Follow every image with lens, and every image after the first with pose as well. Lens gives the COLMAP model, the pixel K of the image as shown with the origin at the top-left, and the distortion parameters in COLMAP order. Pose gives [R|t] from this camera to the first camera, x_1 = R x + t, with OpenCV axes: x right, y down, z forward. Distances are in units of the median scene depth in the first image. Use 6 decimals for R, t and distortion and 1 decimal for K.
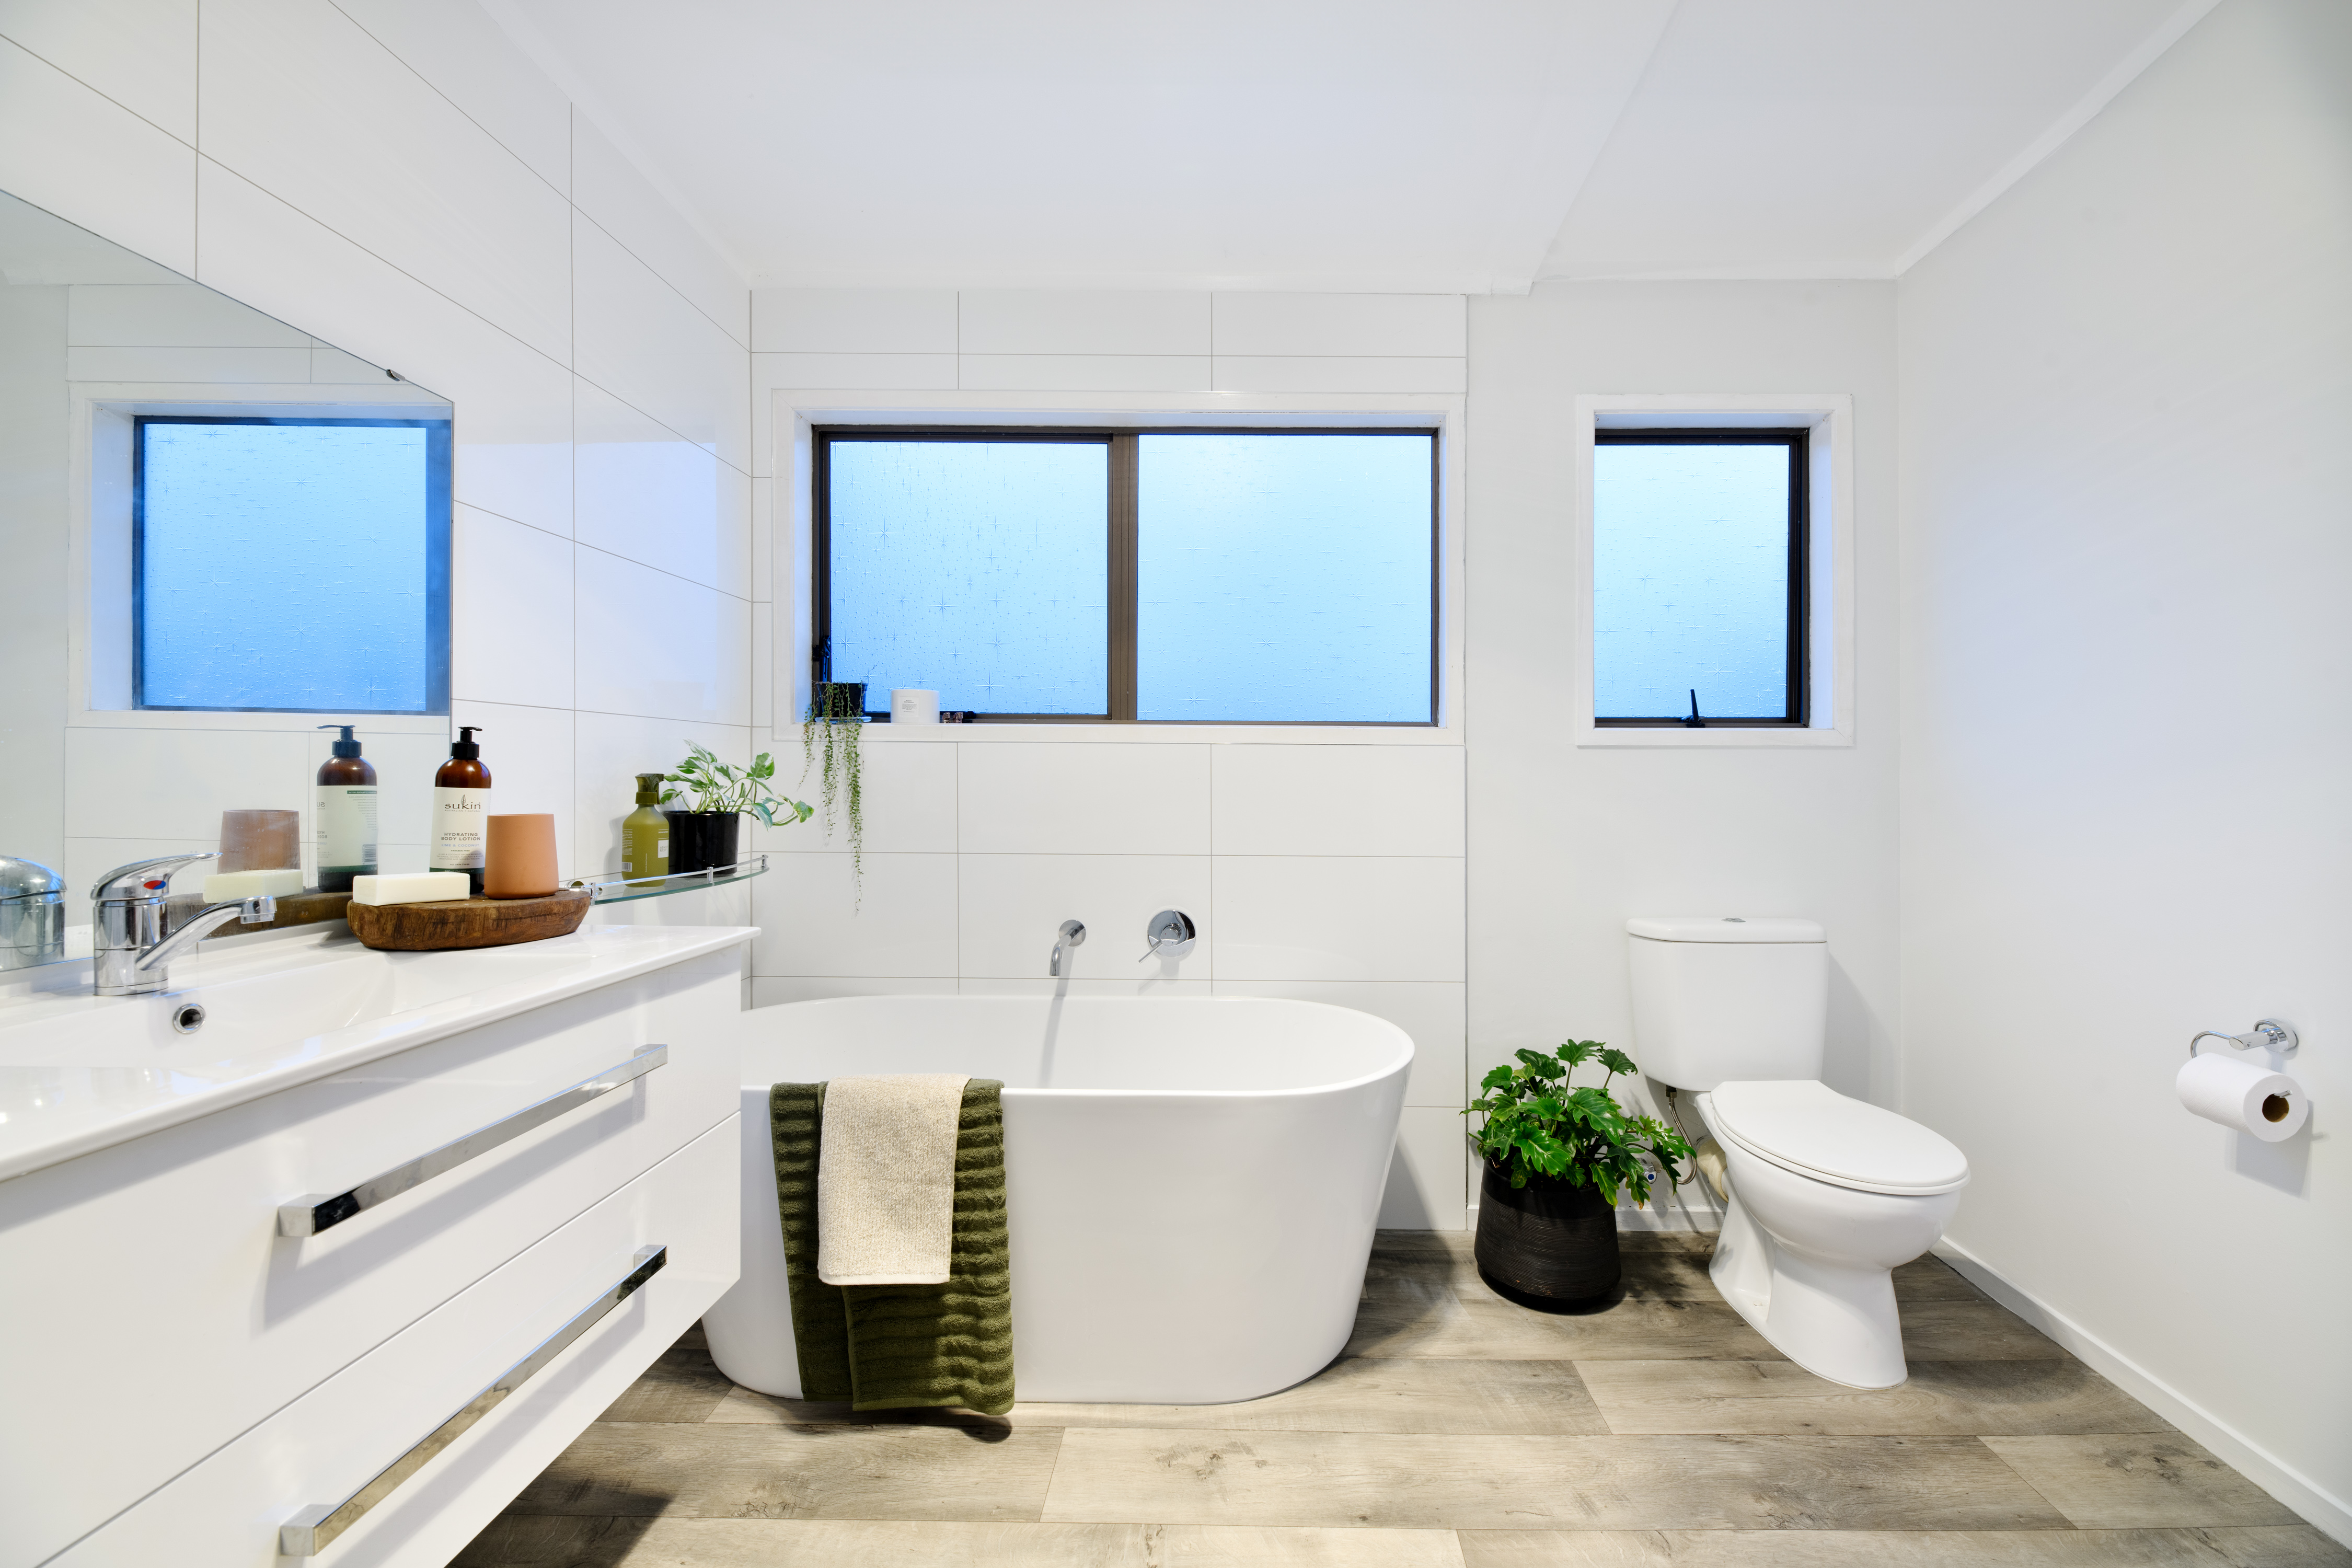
lens RADIAL K [[918.4, 0, 1184.0], [0, 918.4, 791.4], [0, 0, 1]] dist [-0.002265, -0.001385]
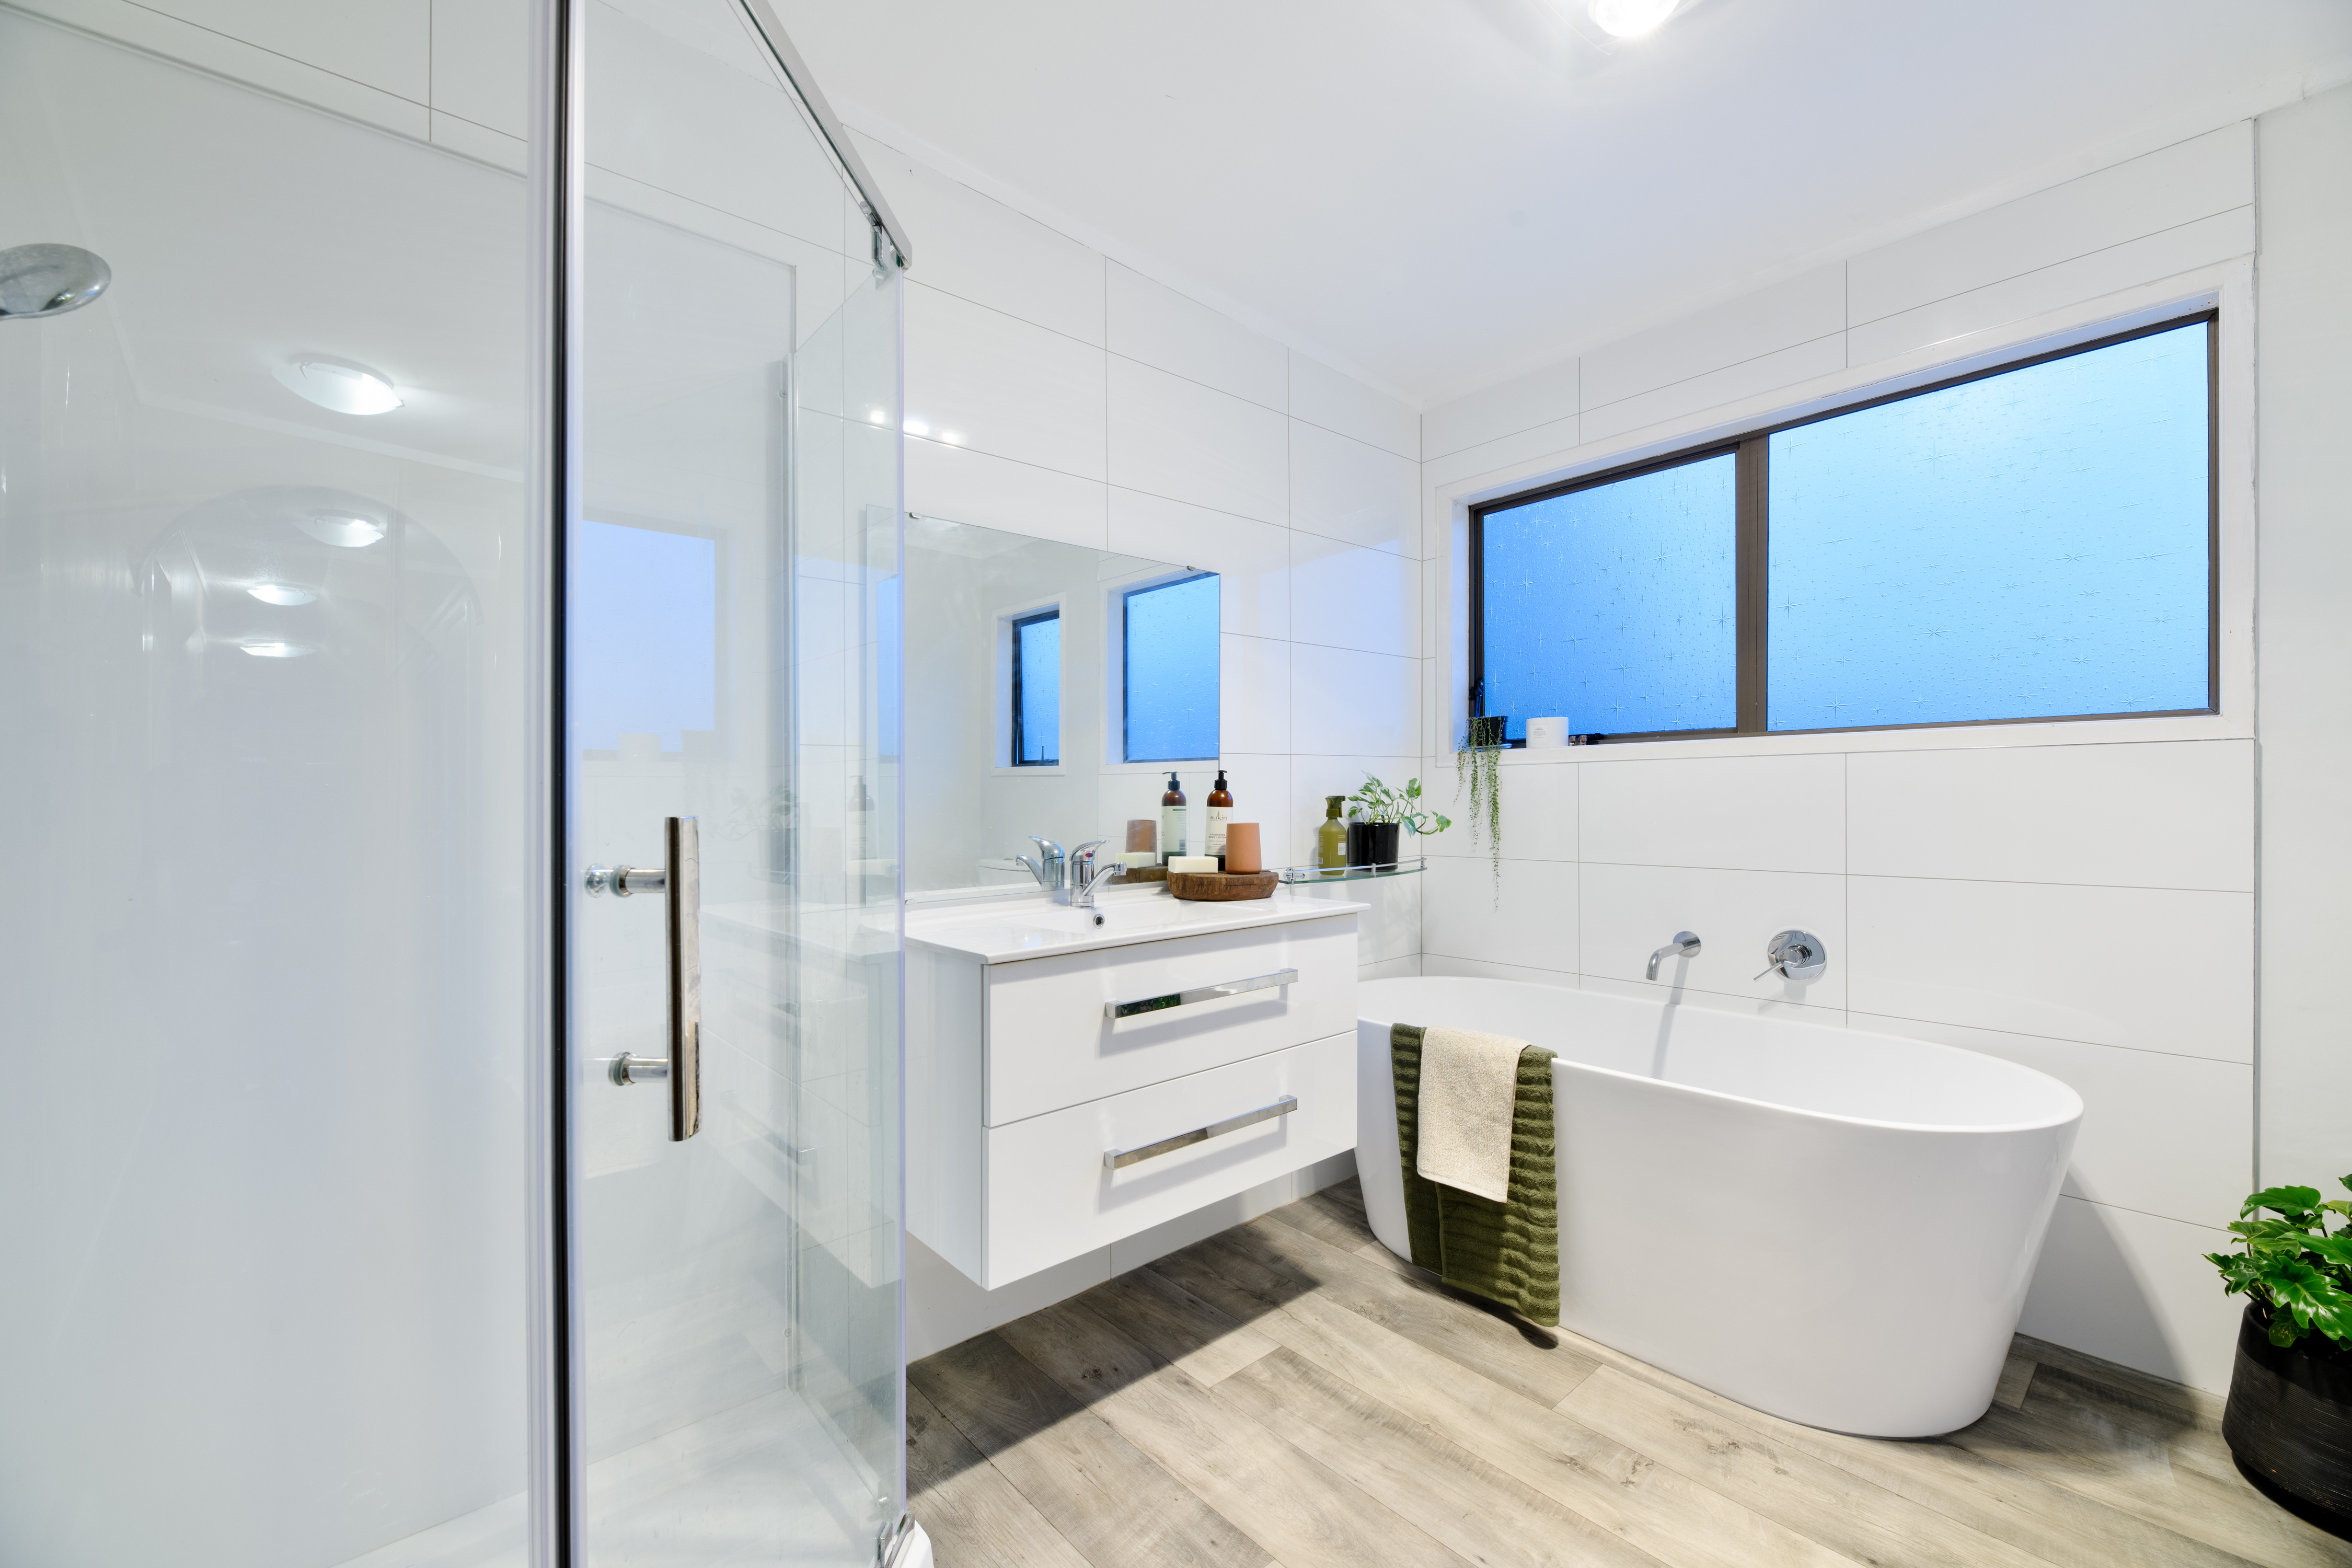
lens RADIAL K [[967.6, 0, 1174.2], [0, 967.6, 795.4], [0, 0, 1]] dist [-0.002044, -0.001944]
pose [[0.656424, -0.015873, -0.754225, 0.429738], [0.006429, 0.999860, -0.015448, 0.001702], [0.754364, 0.005292, 0.656435, -0.191260]]
